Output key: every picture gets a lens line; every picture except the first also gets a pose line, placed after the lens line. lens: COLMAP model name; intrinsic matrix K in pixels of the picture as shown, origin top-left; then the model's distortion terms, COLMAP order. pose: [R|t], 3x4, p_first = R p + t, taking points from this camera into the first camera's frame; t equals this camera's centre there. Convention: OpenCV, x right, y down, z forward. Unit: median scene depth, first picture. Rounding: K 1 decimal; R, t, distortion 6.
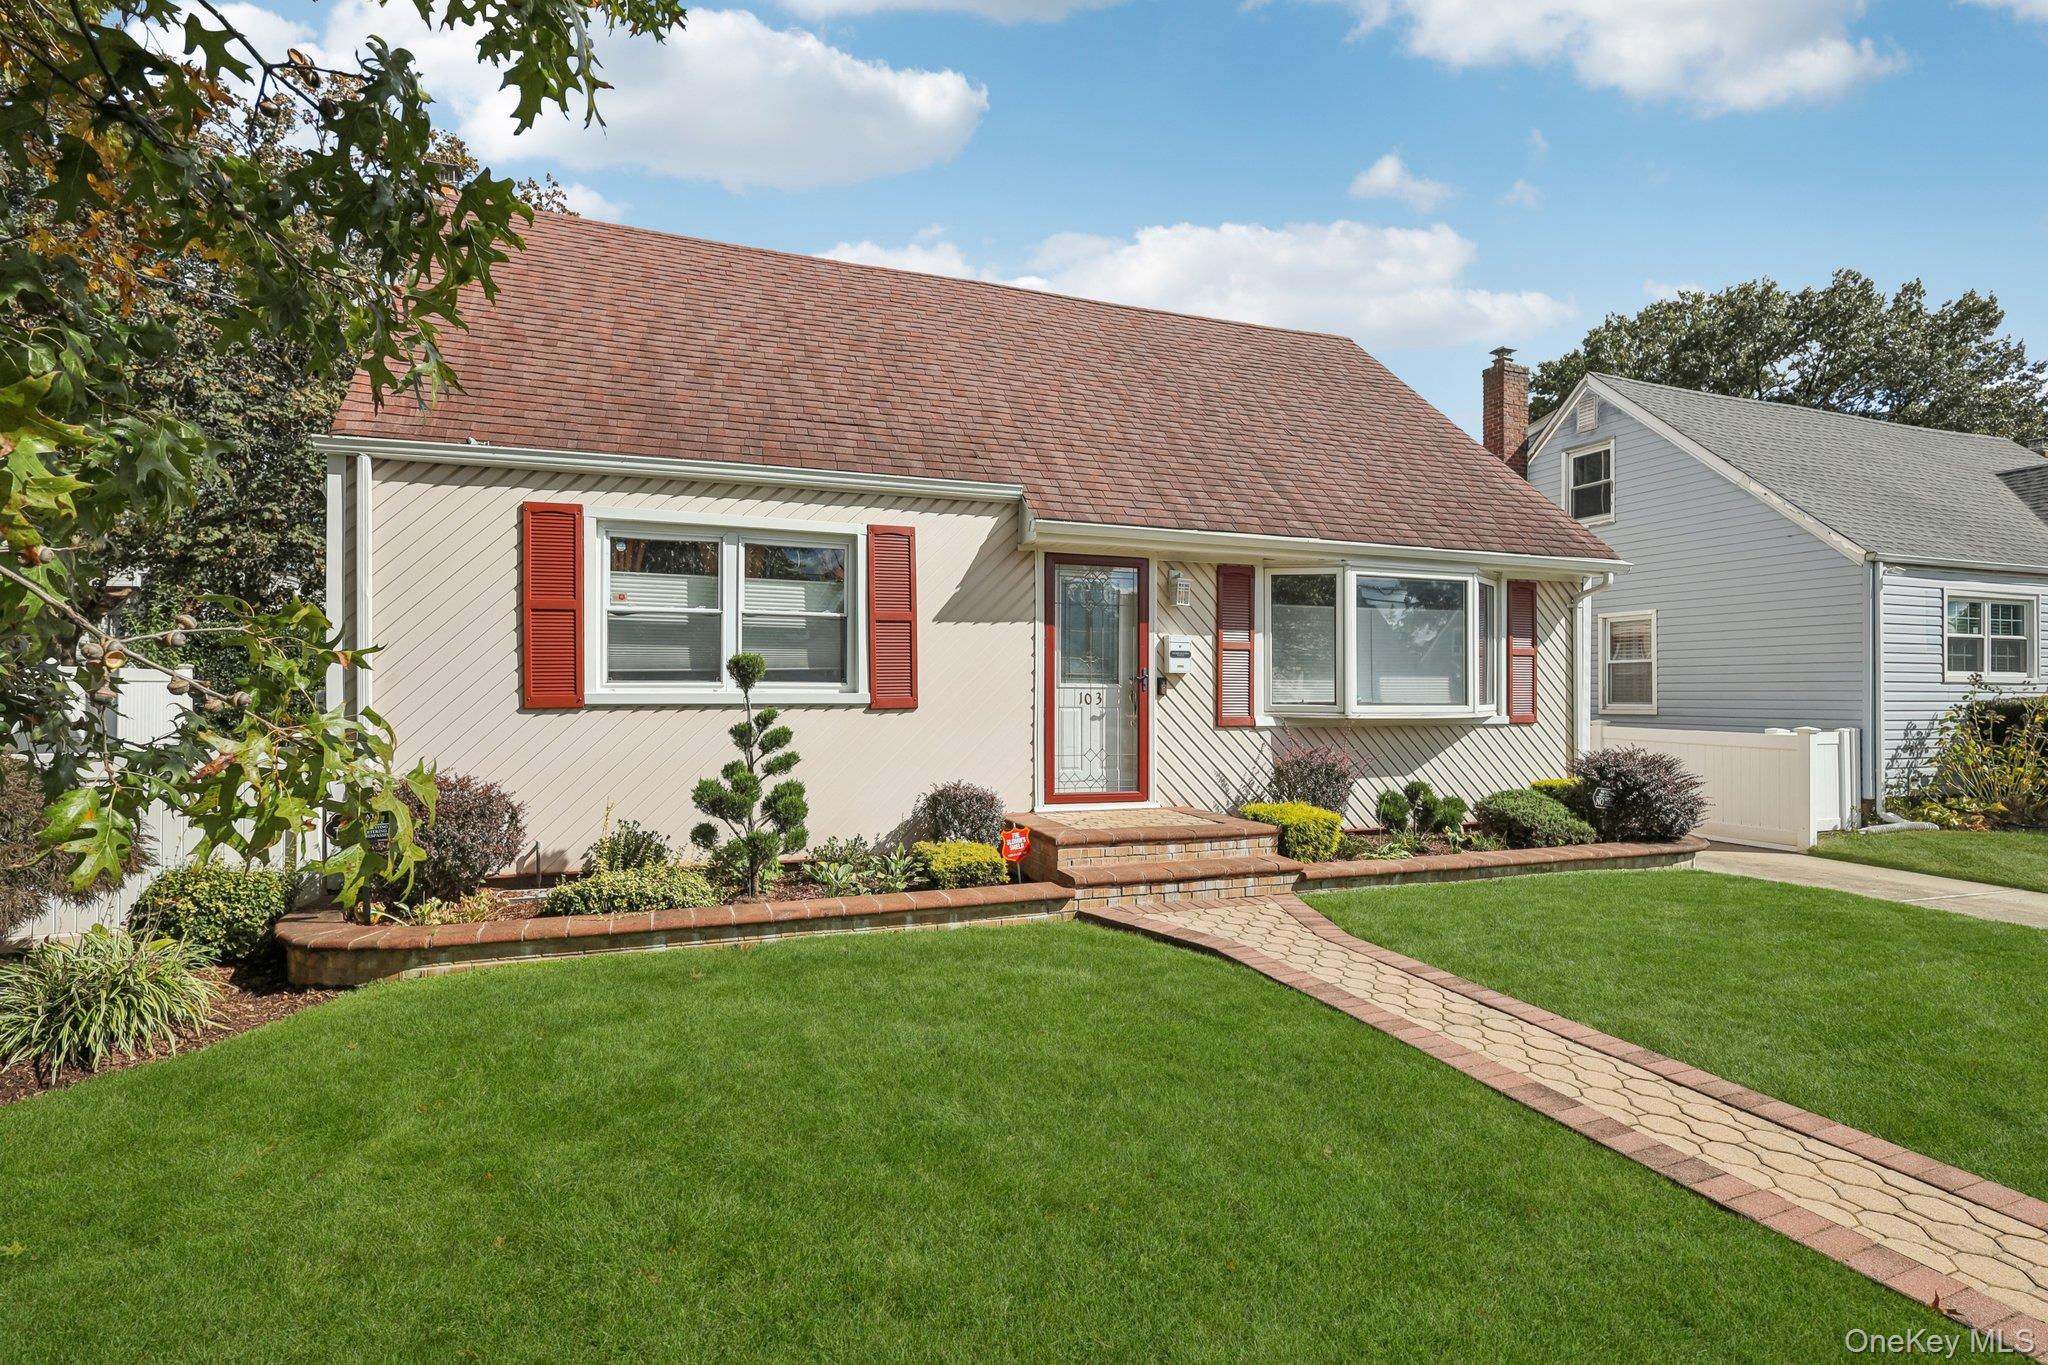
lens RADIAL K [[958.5, 0, 1025.2], [0, 958.5, 693.2], [0, 0, 1]] dist [-0.002815, 0.000447]
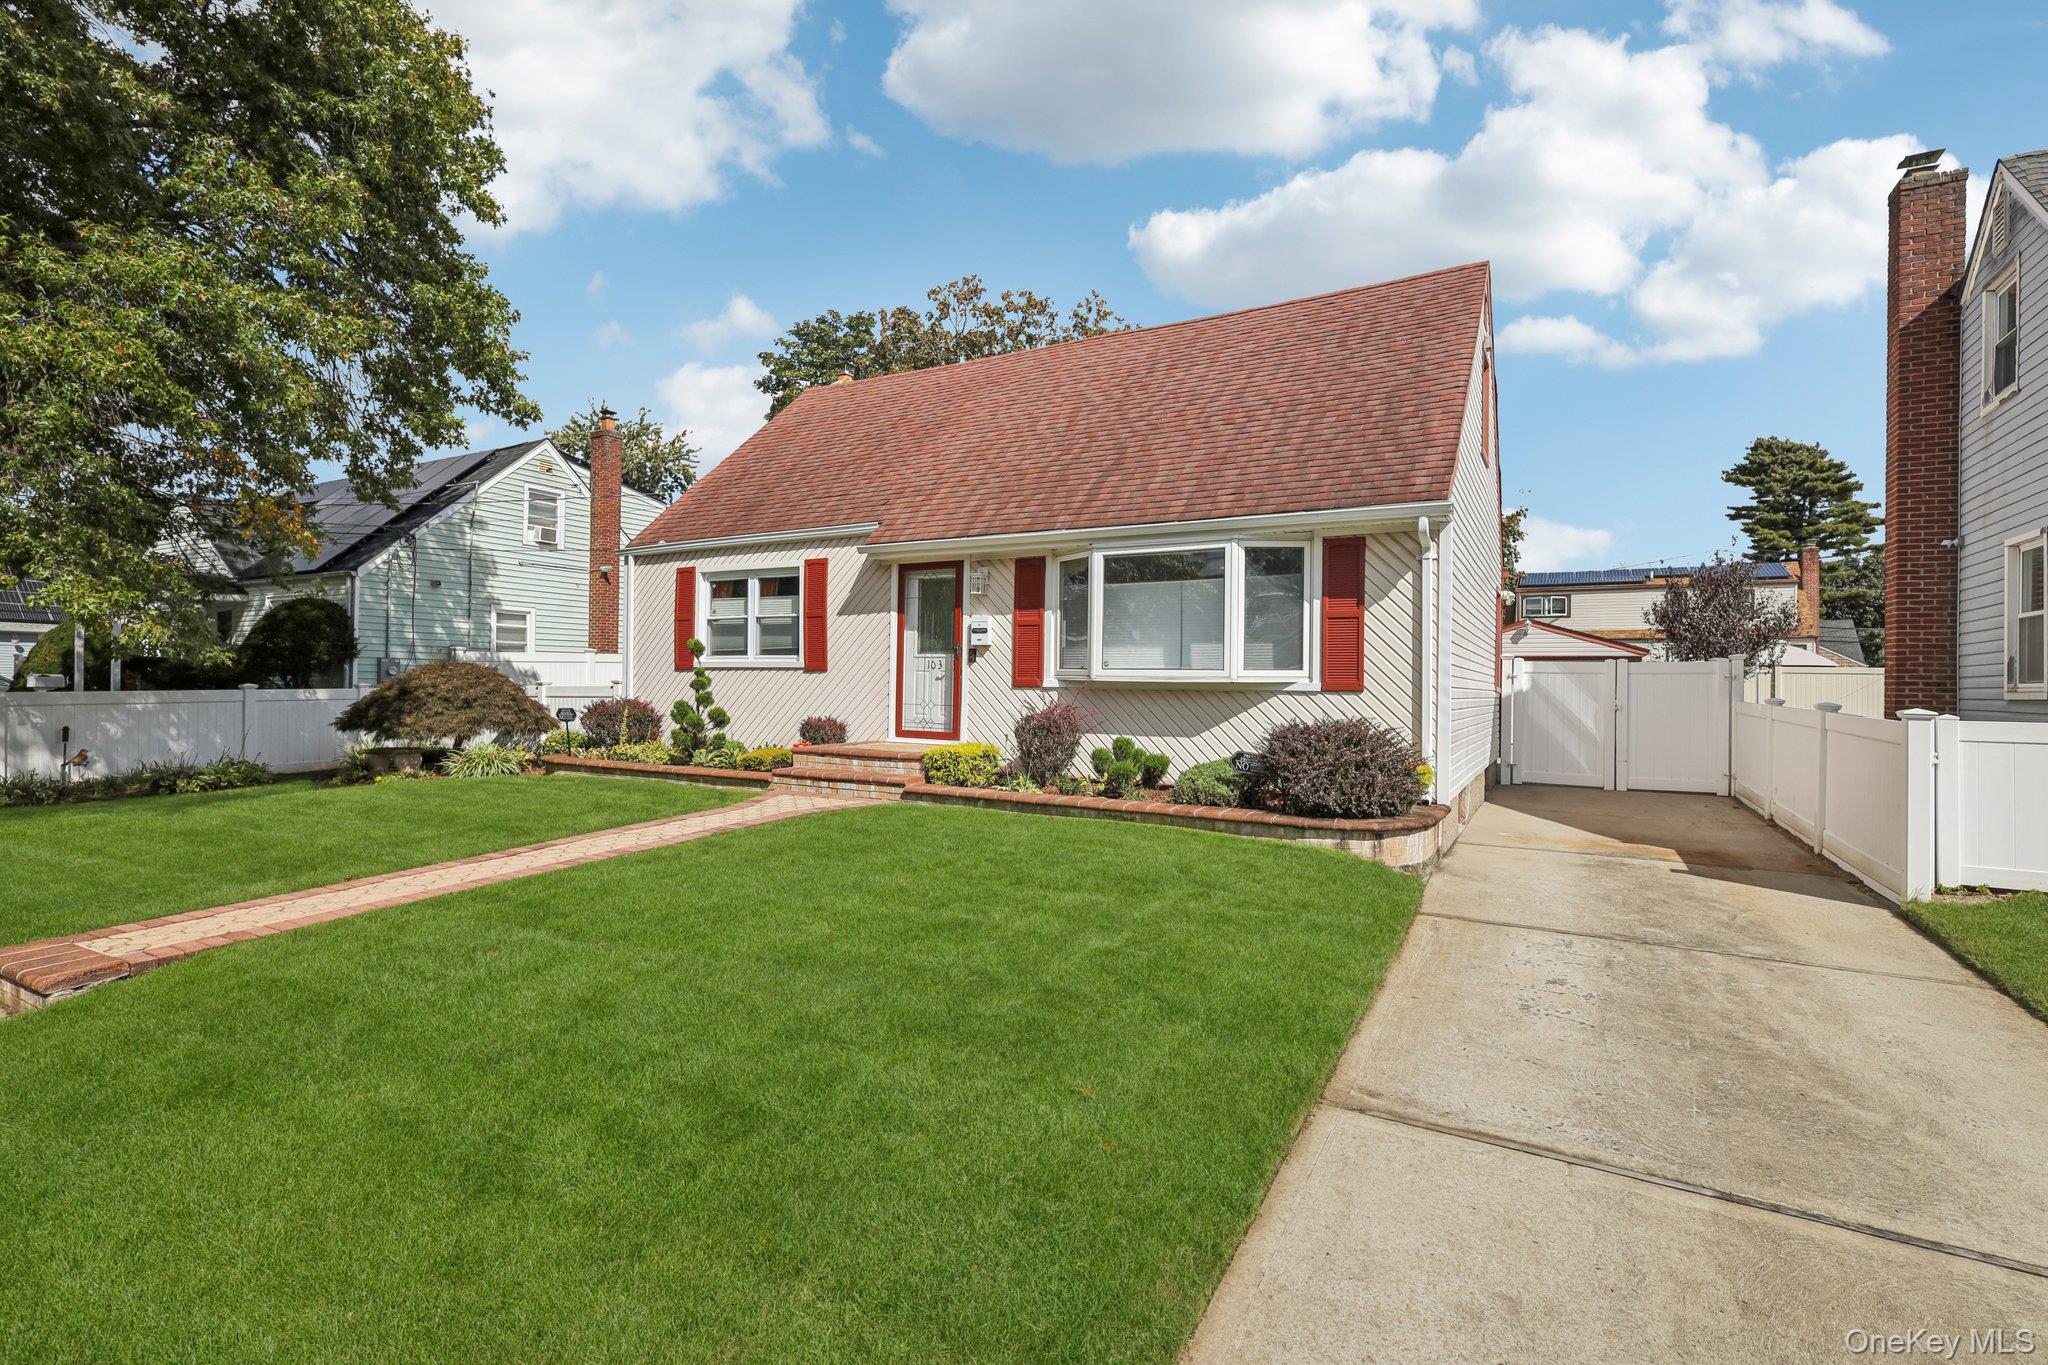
lens RADIAL K [[958.5, 0, 1029.5], [0, 958.5, 680.9], [0, 0, 1]] dist [-0.002815, 0.000447]
pose [[0.640551, 0.005740, -0.767894, 1.276789], [-0.007129, 0.999973, 0.001527, 0.027410], [0.767882, 0.004496, 0.640575, 0.219554]]
